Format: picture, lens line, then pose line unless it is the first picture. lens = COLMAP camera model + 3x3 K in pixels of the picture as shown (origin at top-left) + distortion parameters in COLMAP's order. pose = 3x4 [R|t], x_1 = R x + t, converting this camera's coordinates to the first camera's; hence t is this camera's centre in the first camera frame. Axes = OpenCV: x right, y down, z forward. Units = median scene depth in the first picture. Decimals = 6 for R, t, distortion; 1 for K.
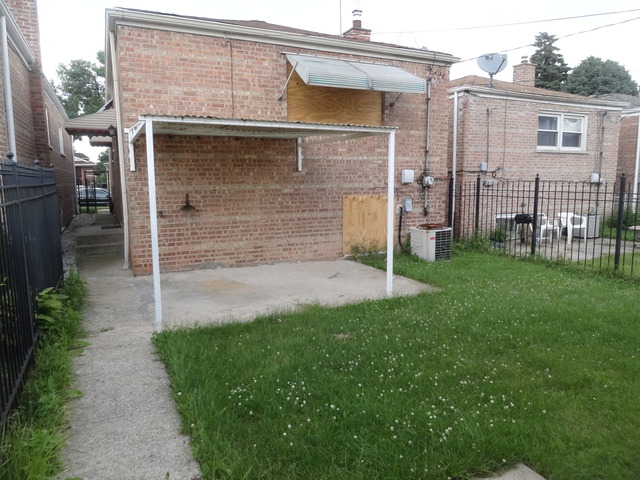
lens RADIAL K [[451.4, 0, 321.2], [0, 451.4, 239.0], [0, 0, 1]] dist [-0.002479, 0.002349]
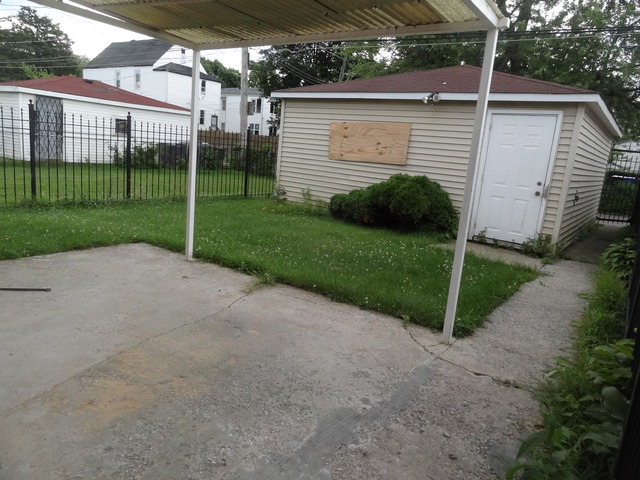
lens RADIAL K [[451.4, 0, 321.0], [0, 451.4, 239.5], [0, 0, 1]] dist [-0.002479, 0.002349]
pose [[-0.481883, -0.210997, 0.850452, -0.860129], [0.029713, 0.966082, 0.256520, -0.140301], [-0.875732, 0.148882, -0.459269, 1.526806]]
